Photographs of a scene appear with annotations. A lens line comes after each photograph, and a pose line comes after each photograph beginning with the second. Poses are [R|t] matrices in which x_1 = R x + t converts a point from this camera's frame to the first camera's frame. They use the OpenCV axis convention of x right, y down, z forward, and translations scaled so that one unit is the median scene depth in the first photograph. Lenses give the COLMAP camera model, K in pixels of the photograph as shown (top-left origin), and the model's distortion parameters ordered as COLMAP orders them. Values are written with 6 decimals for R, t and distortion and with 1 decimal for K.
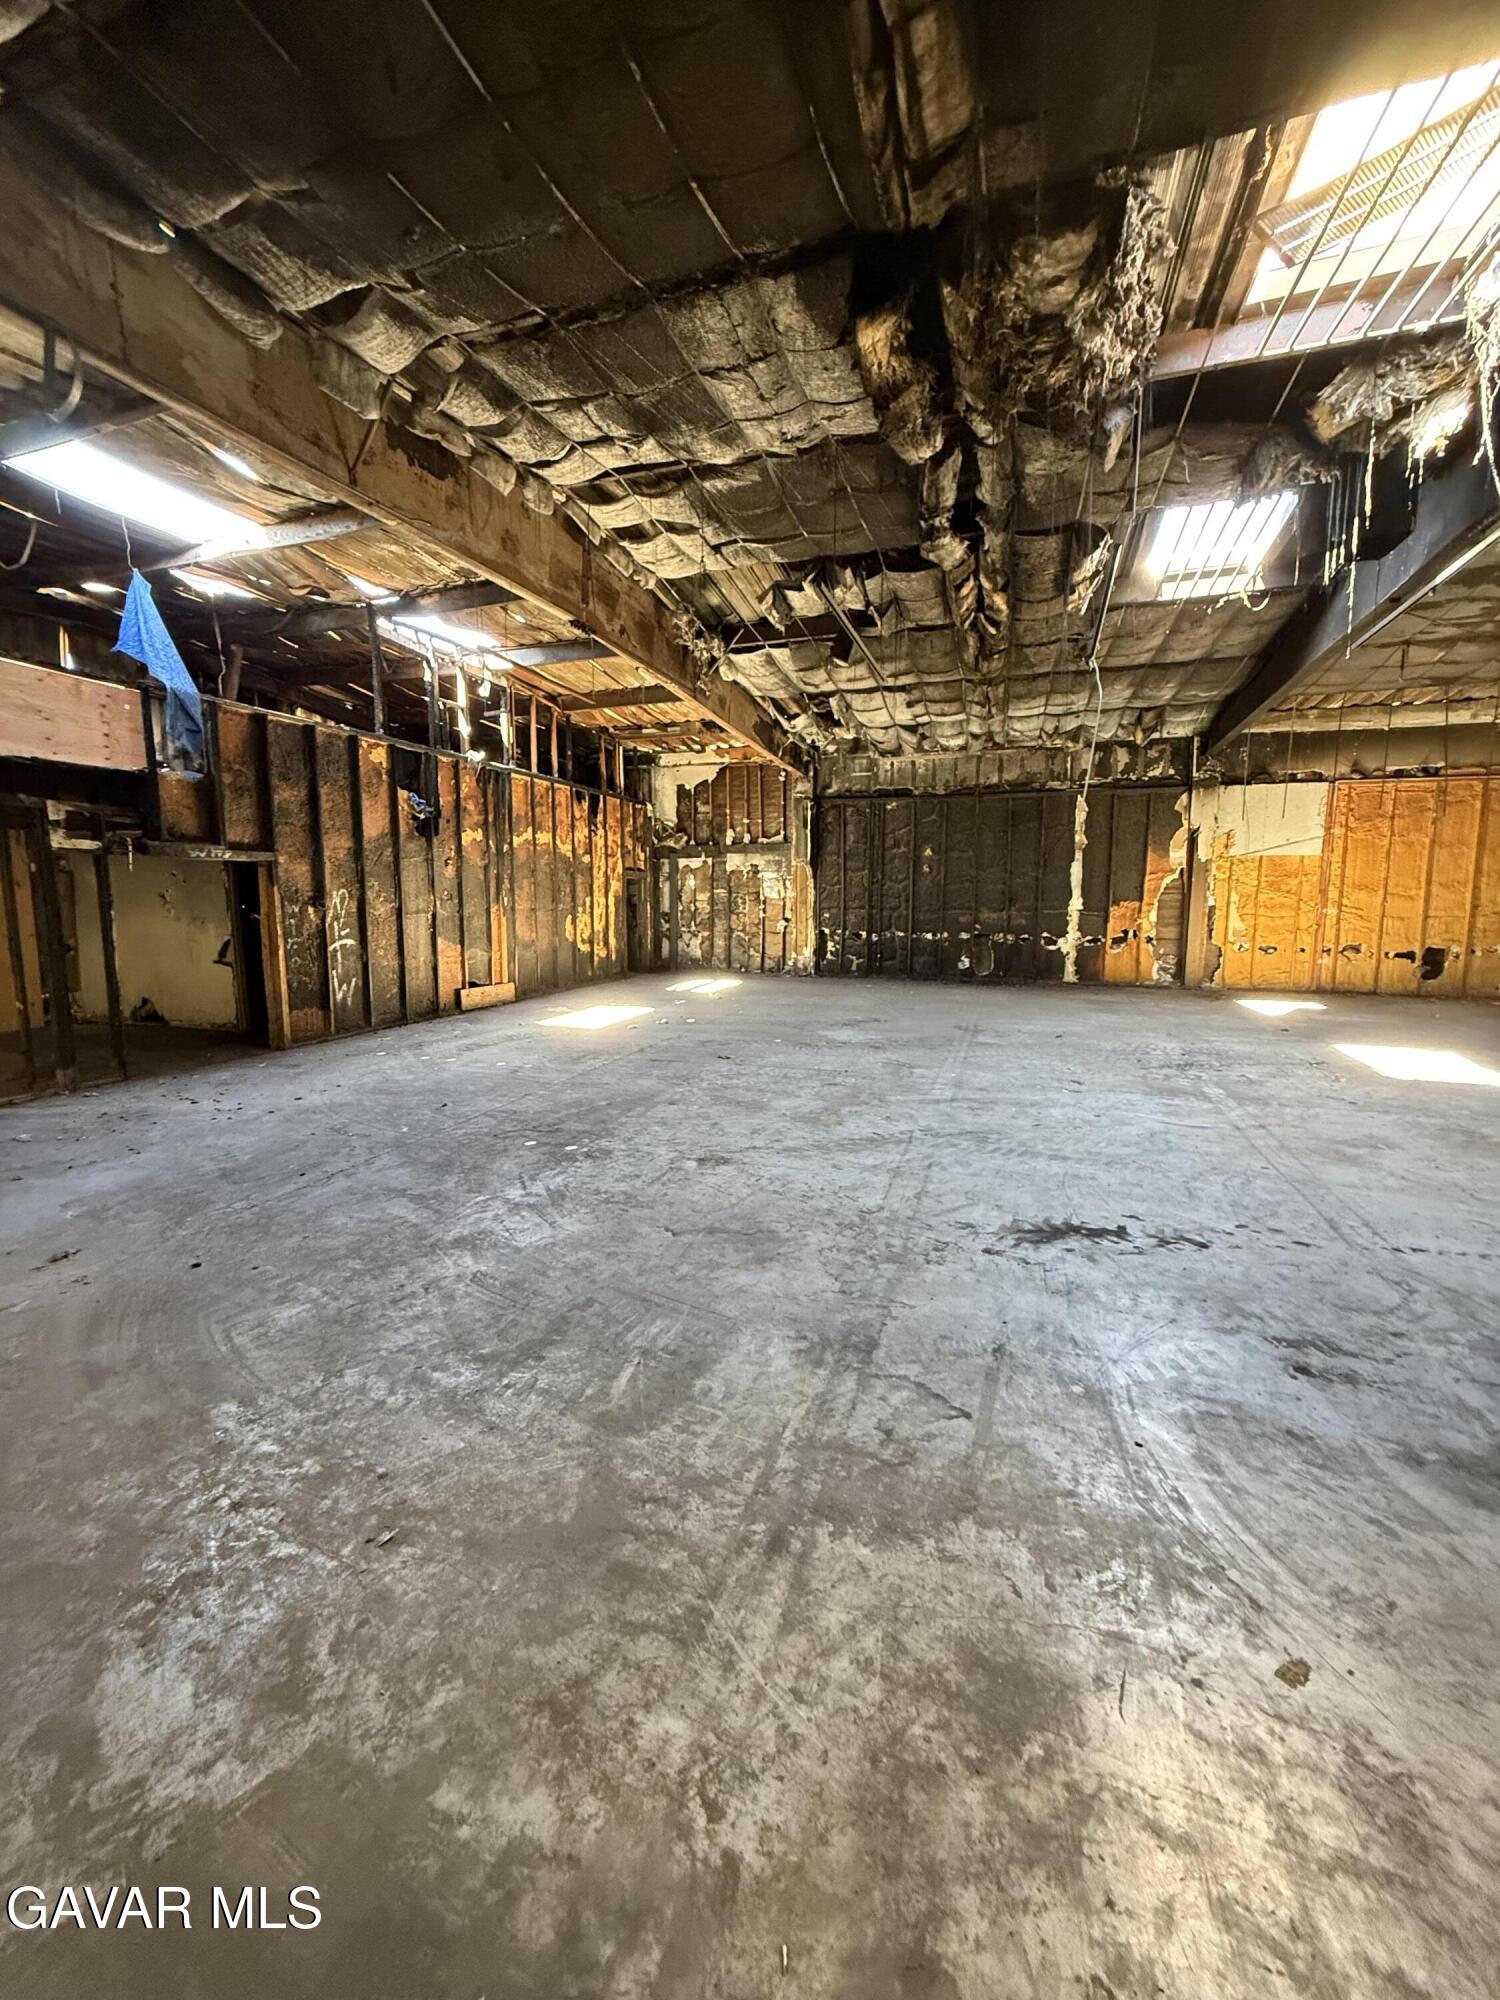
lens RADIAL K [[798.4, 0, 746.7], [0, 798.4, 995.6], [0, 0, 1]] dist [0.000313, 0.000152]
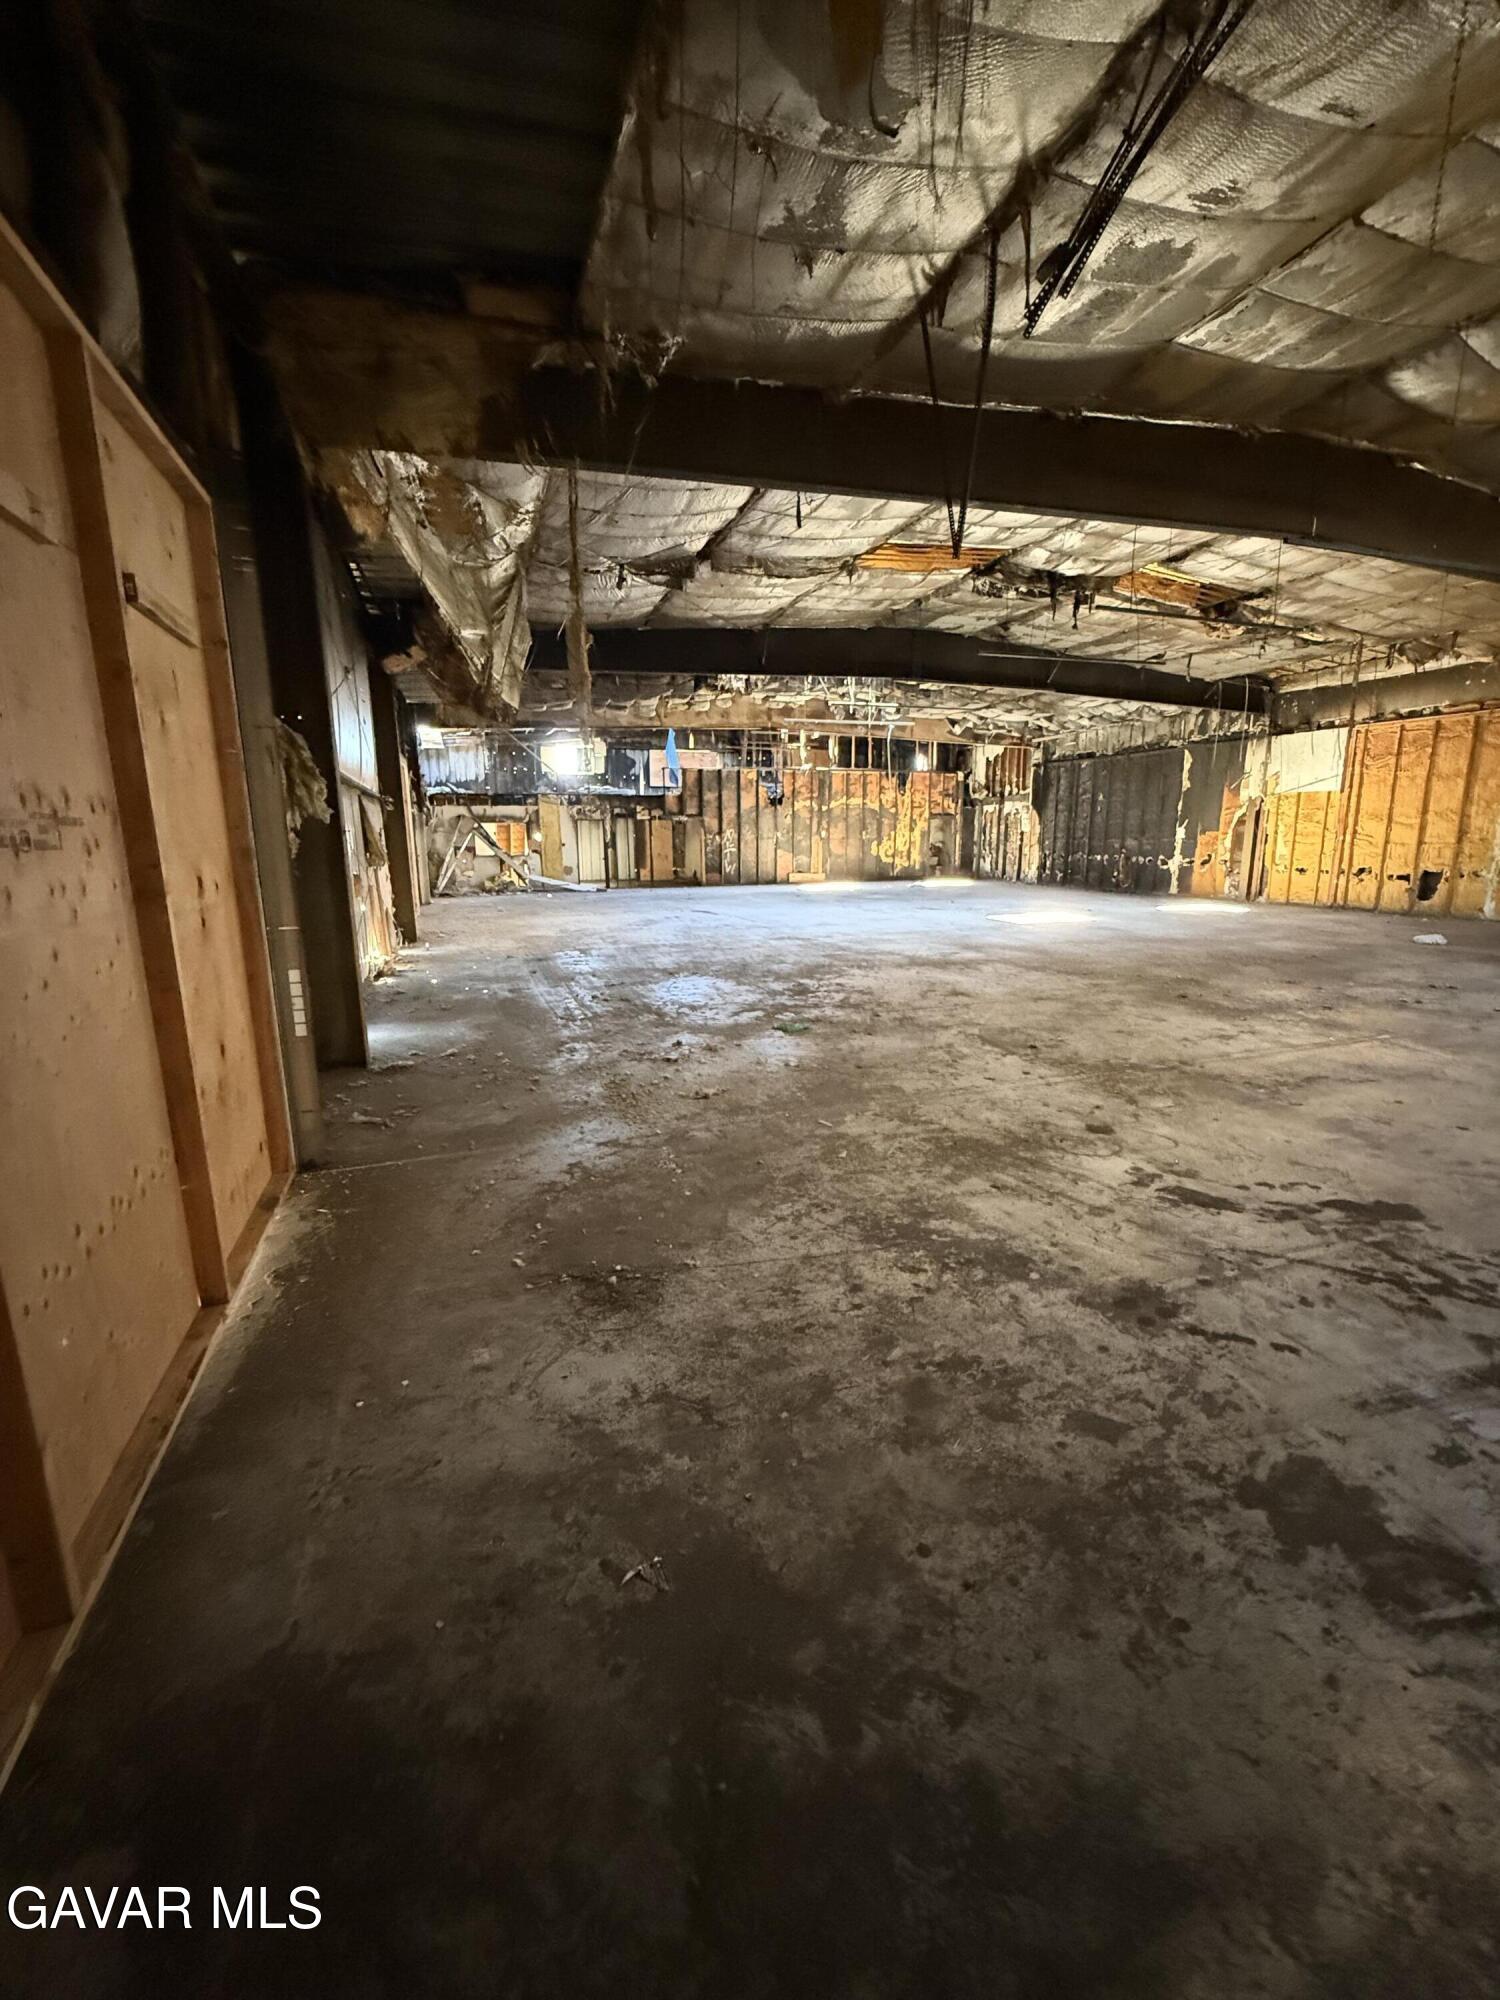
lens RADIAL K [[798.4, 0, 746.7], [0, 798.4, 995.6], [0, 0, 1]] dist [0.000313, 0.000152]
pose [[0.620285, 0.149849, -0.769930, 1.817928], [-0.089243, 0.988690, 0.120528, 0.097830], [0.779283, -0.006051, 0.626643, -0.689535]]
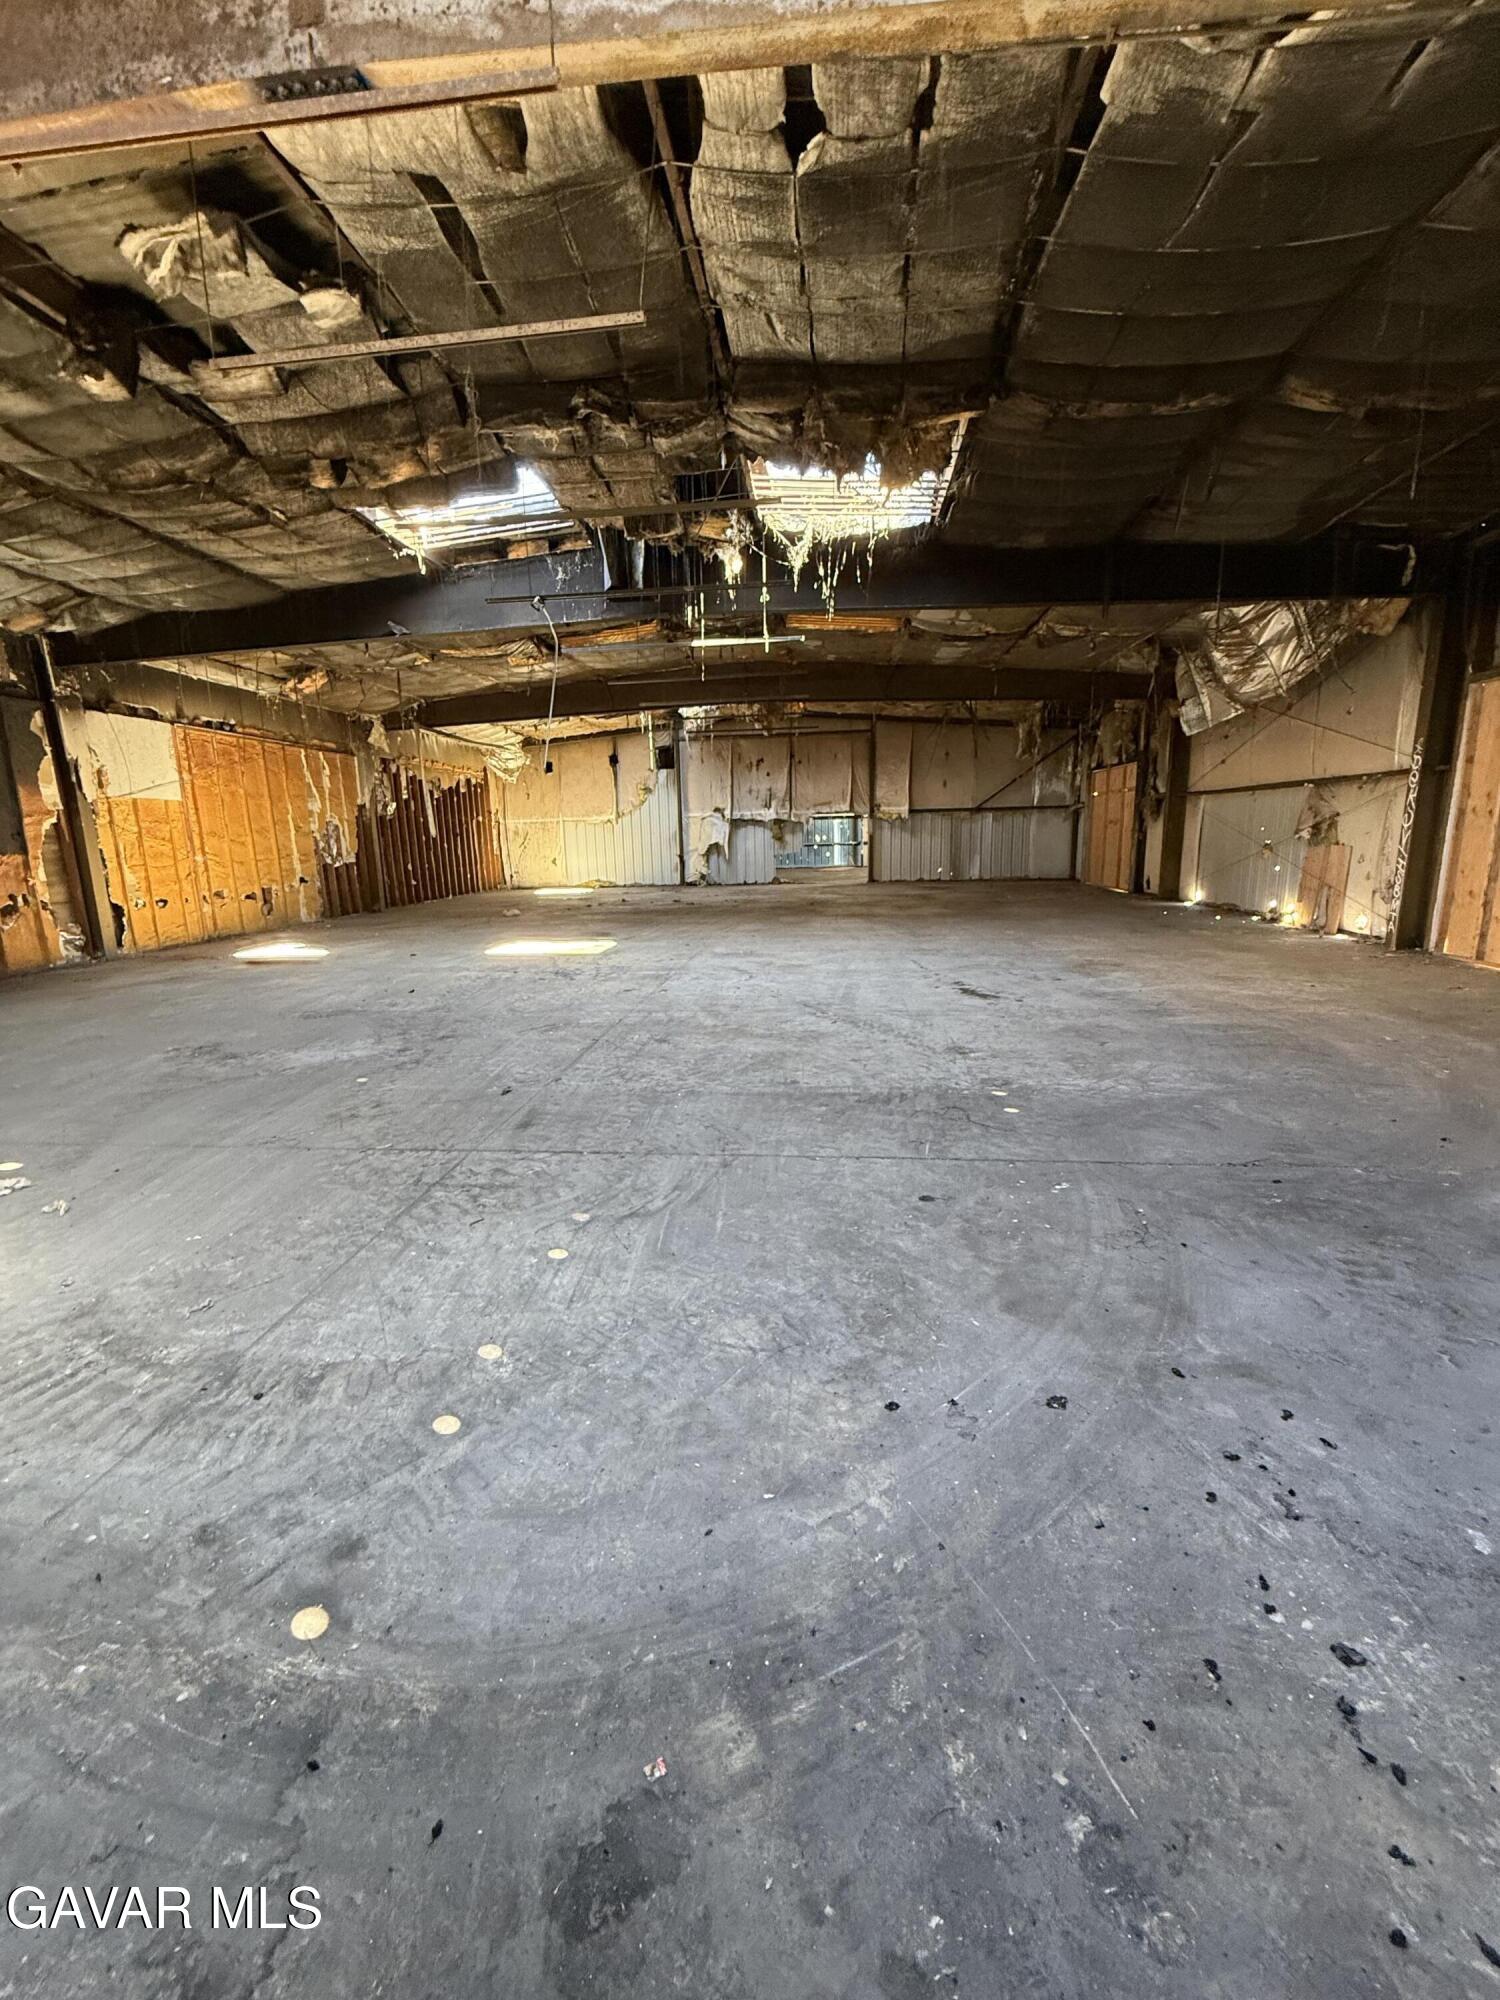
lens RADIAL K [[798.4, 0, 746.7], [0, 798.4, 995.6], [0, 0, 1]] dist [0.000313, 0.000152]
pose [[-0.218611, -0.190089, 0.957118, -0.644097], [0.146626, 0.963308, 0.224808, -0.105280], [-0.964733, 0.189484, -0.182718, 0.902554]]
